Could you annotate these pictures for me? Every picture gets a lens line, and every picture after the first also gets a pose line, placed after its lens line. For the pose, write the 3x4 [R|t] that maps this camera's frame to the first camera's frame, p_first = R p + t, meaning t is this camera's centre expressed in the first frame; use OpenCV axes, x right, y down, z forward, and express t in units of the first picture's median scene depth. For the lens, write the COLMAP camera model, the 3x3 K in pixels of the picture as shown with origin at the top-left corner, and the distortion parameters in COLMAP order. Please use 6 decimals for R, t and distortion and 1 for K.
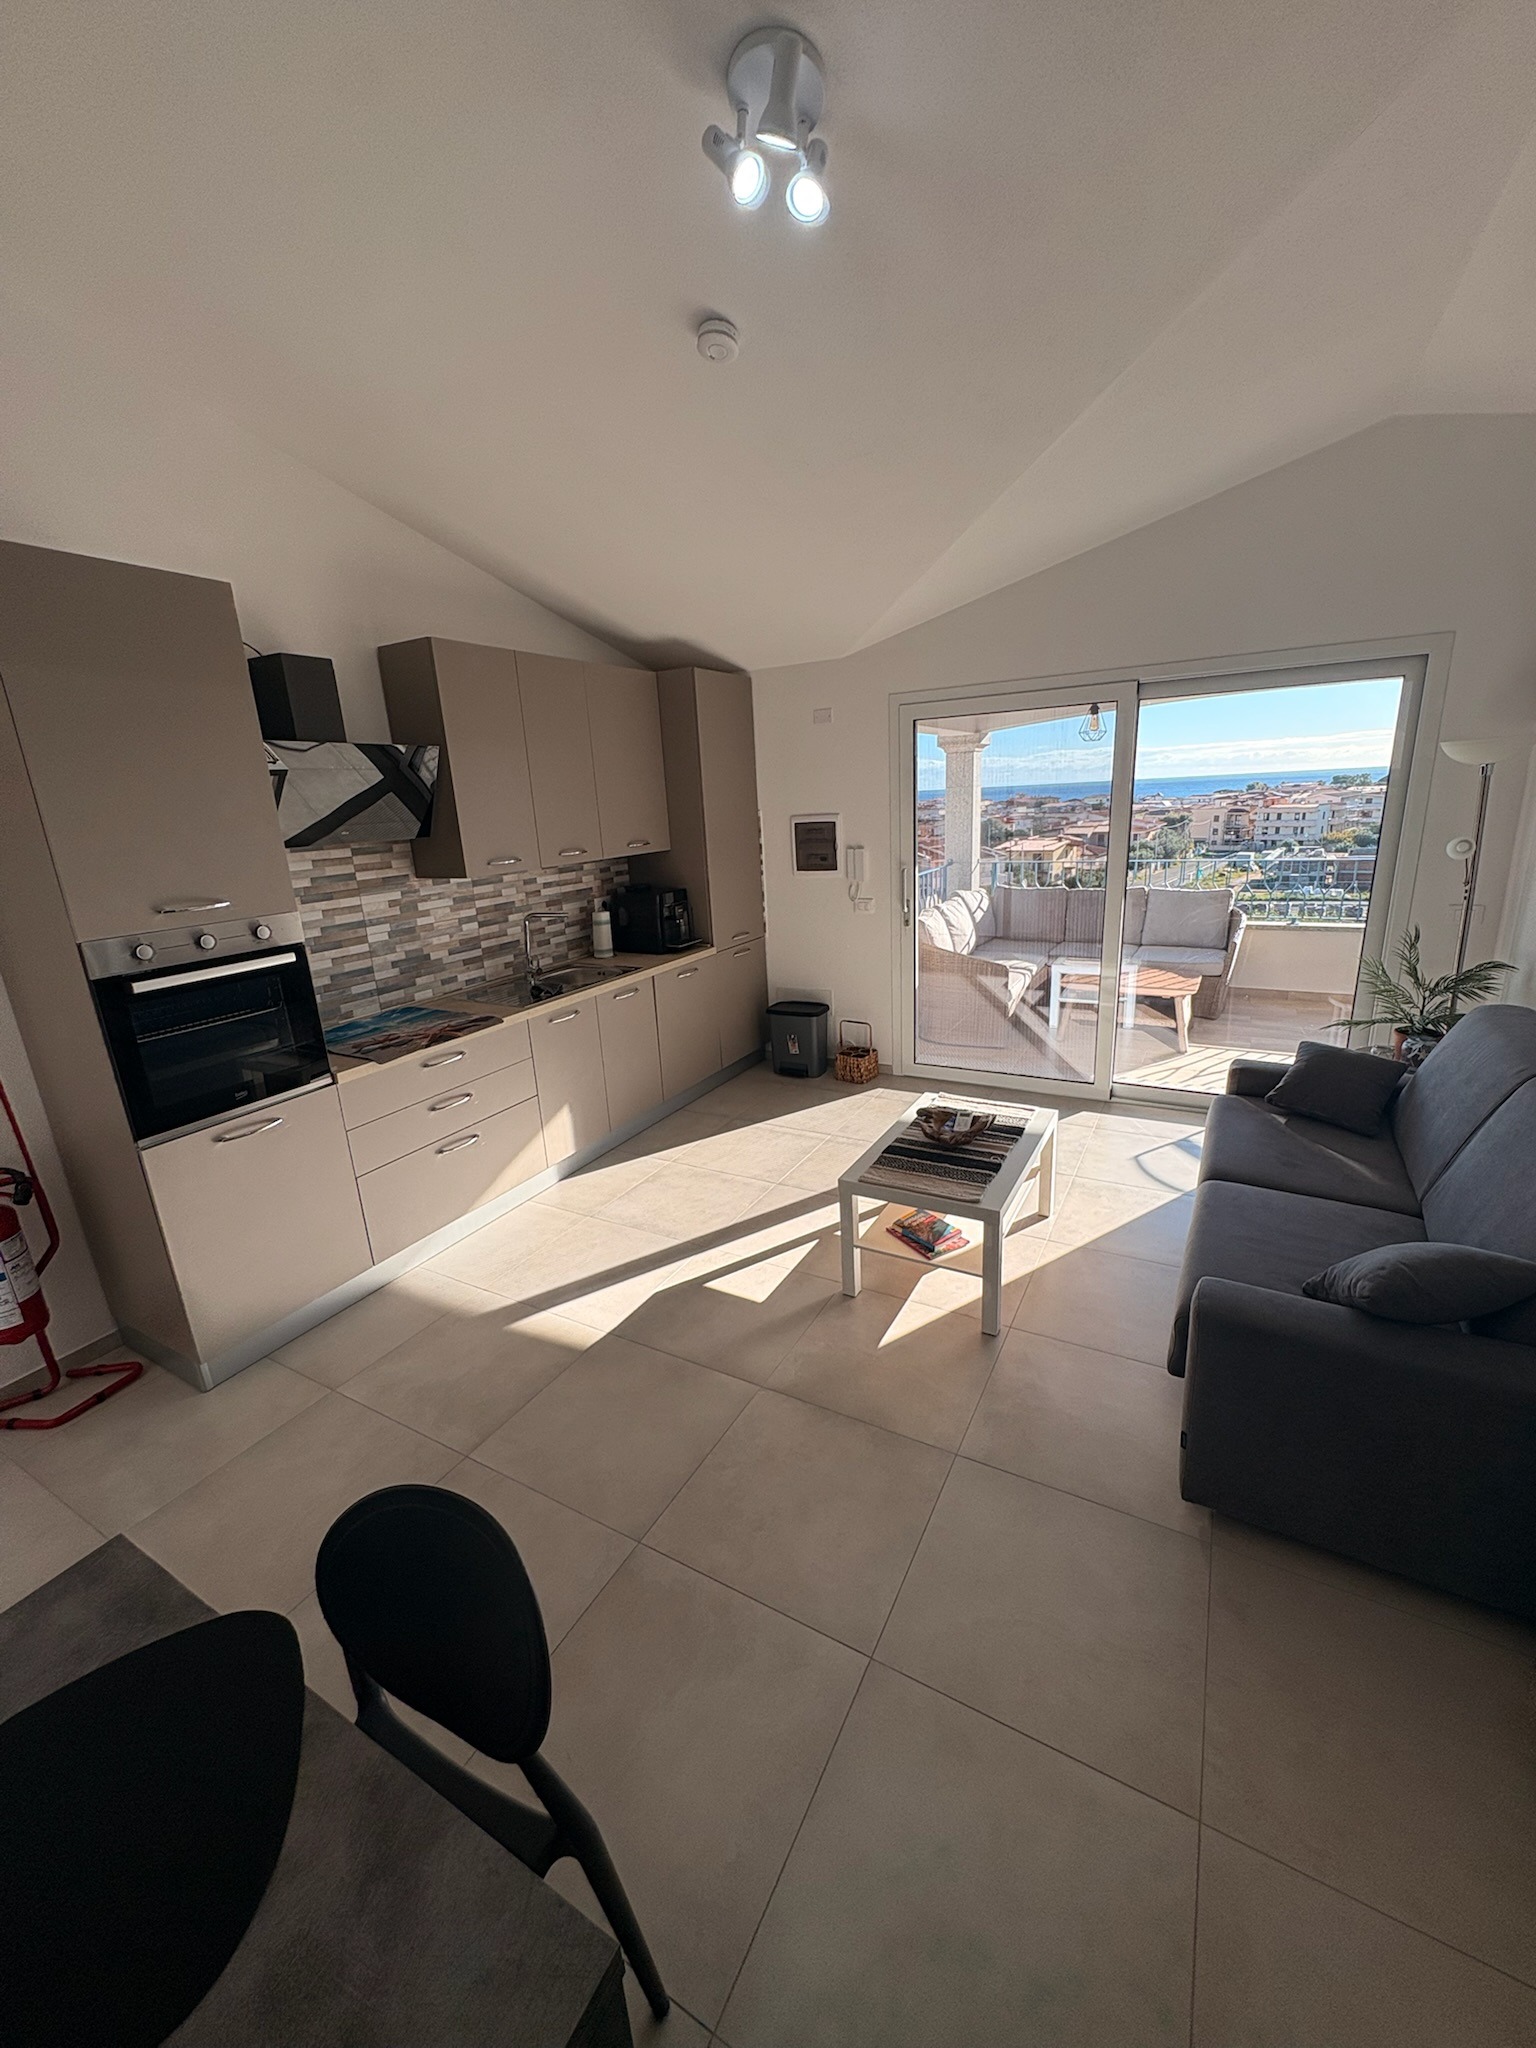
lens RADIAL K [[814.7, 0, 762.4], [0, 814.7, 1028.3], [0, 0, 1]] dist [-0.000399, 0.000313]
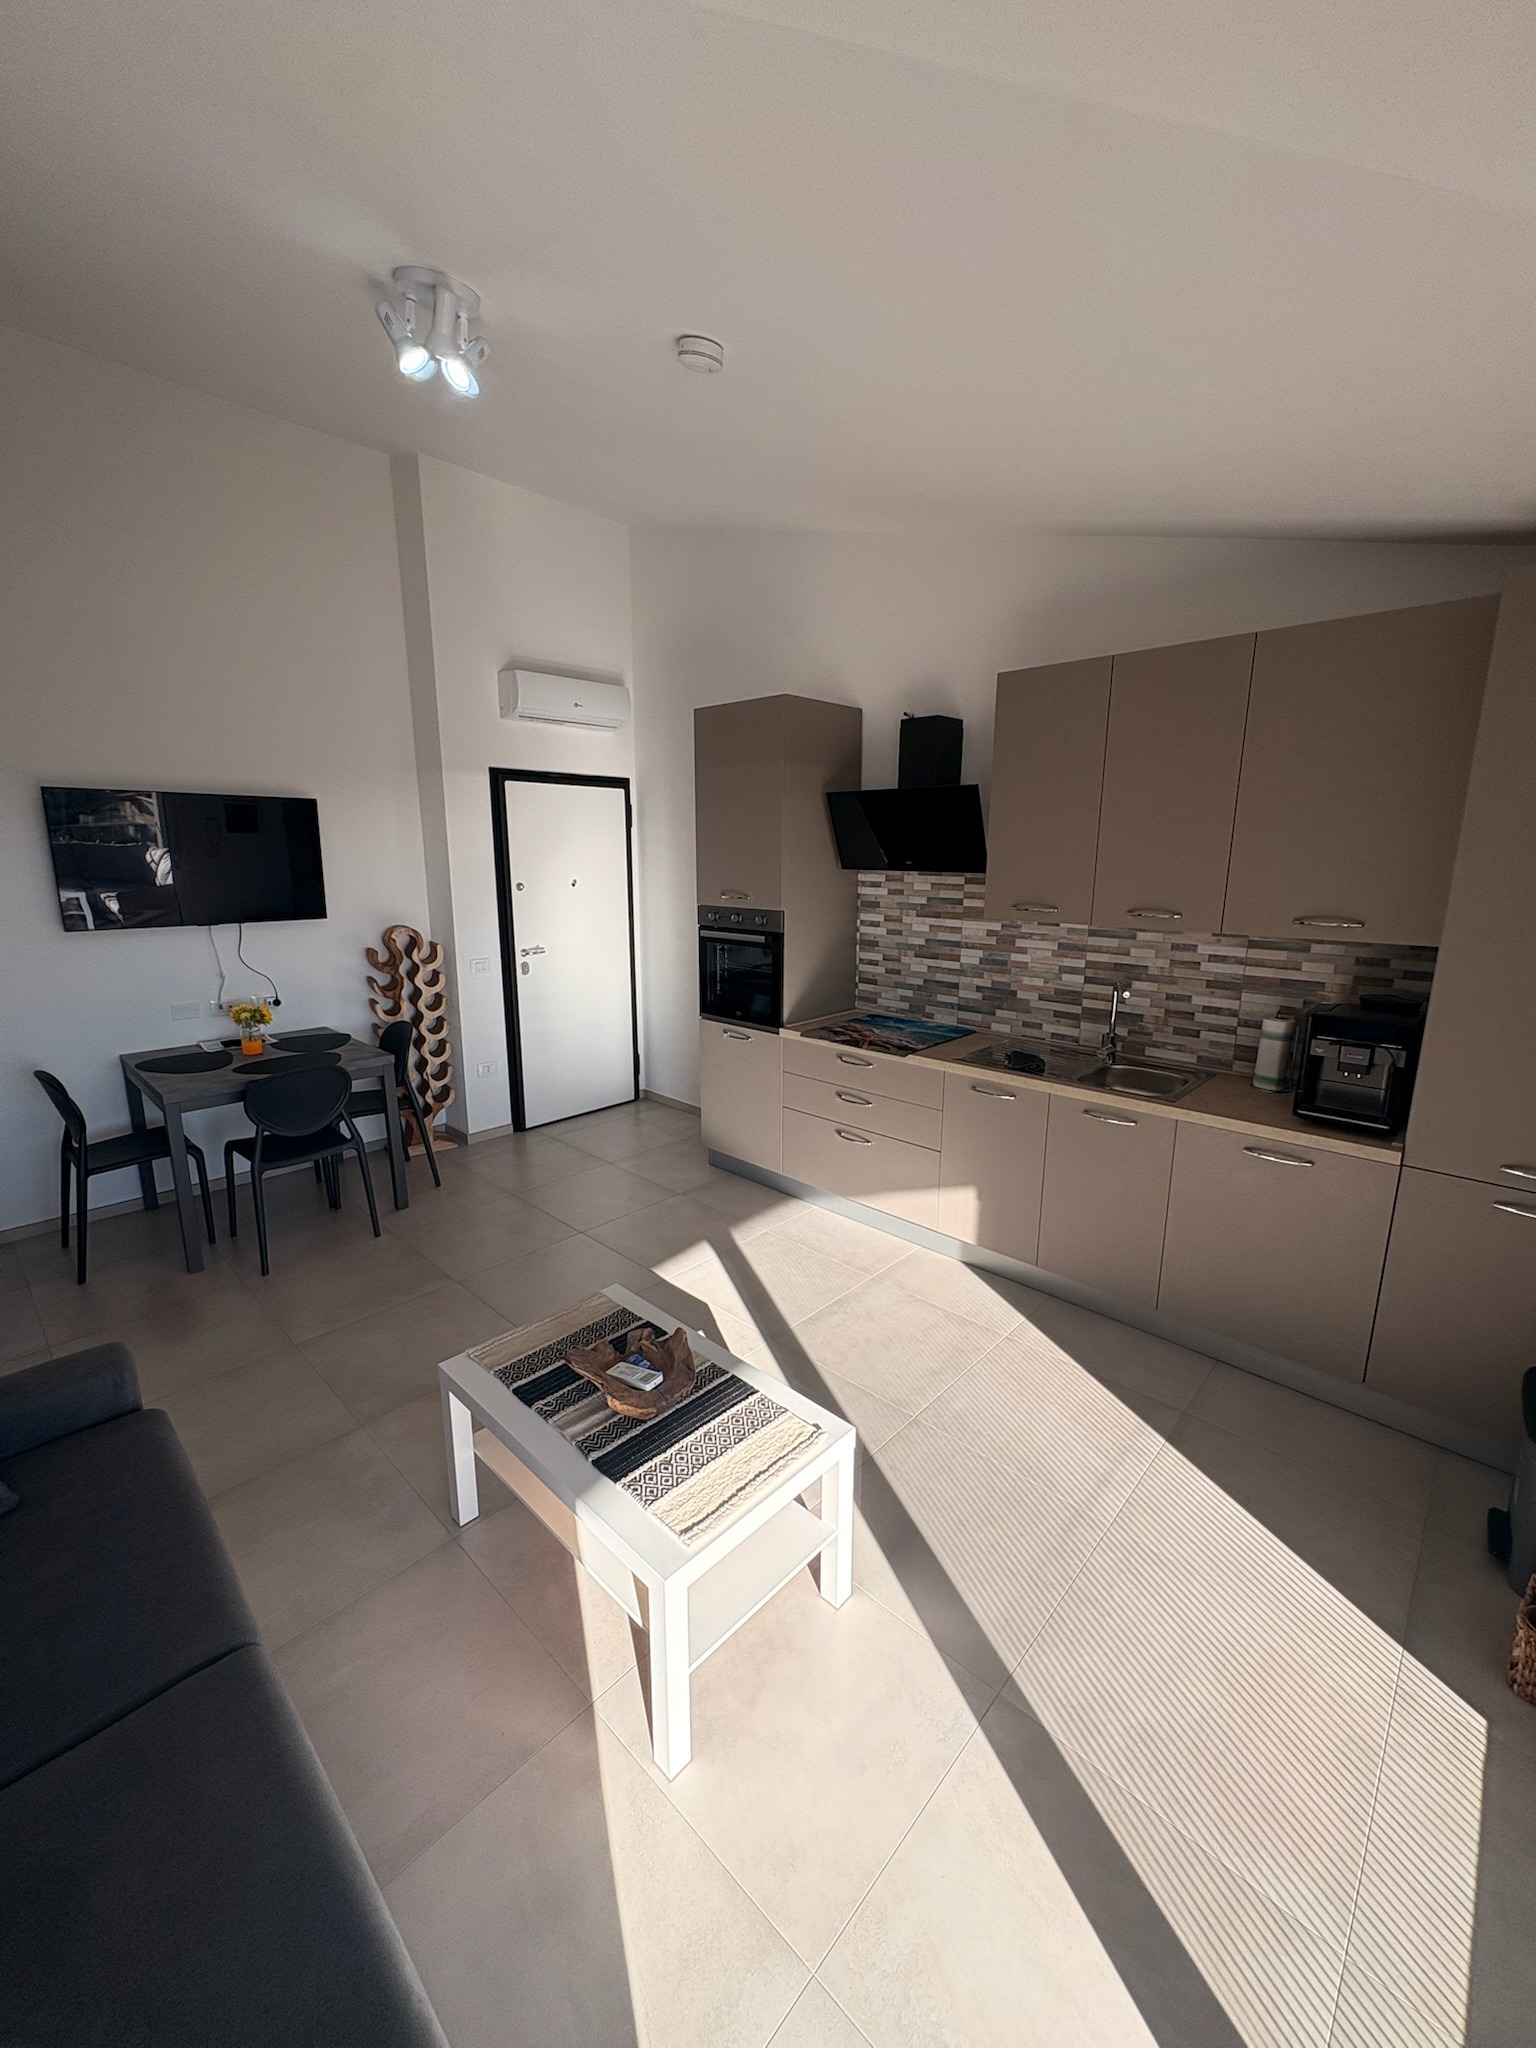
lens RADIAL K [[814.7, 0, 770.0], [0, 814.7, 1024.6], [0, 0, 1]] dist [-0.000399, 0.000313]
pose [[-0.236563, 0.254863, -0.937594, 0.611858], [-0.256128, 0.914494, 0.313207, -0.296327], [0.937249, 0.314238, -0.151058, 0.917082]]
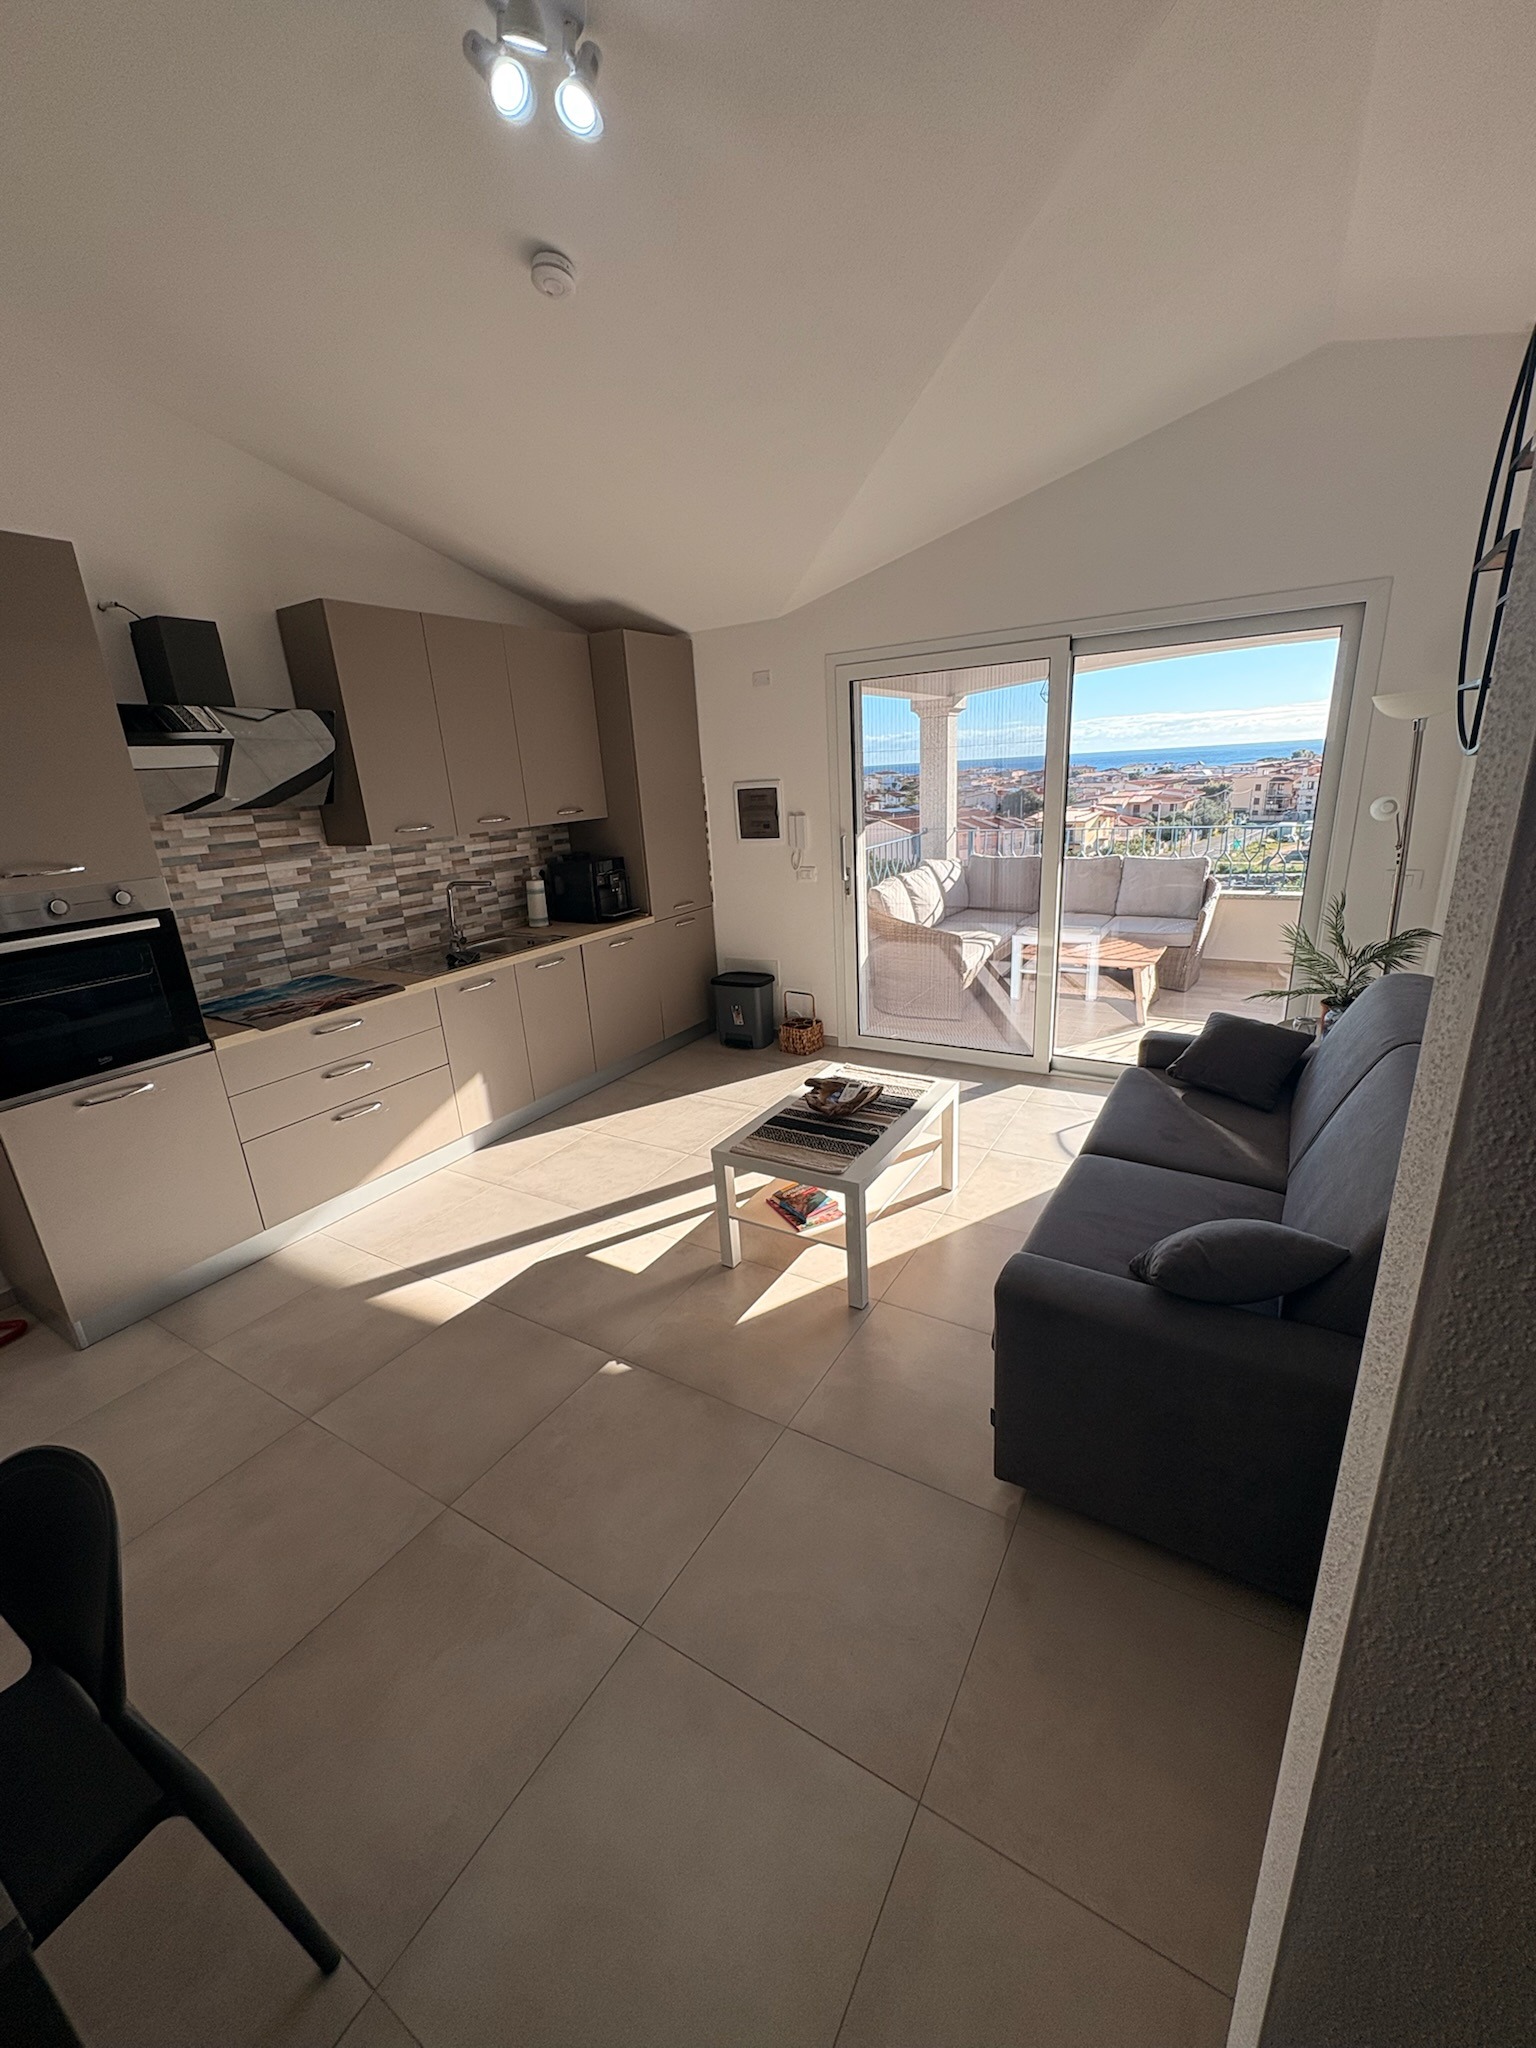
lens RADIAL K [[814.7, 0, 762.7], [0, 814.7, 1027.5], [0, 0, 1]] dist [-0.000399, 0.000313]
pose [[0.999362, 0.004379, -0.035452, 0.144961], [-0.003281, 0.999515, 0.030958, 0.005386], [0.035570, -0.030822, 0.998892, 0.017025]]
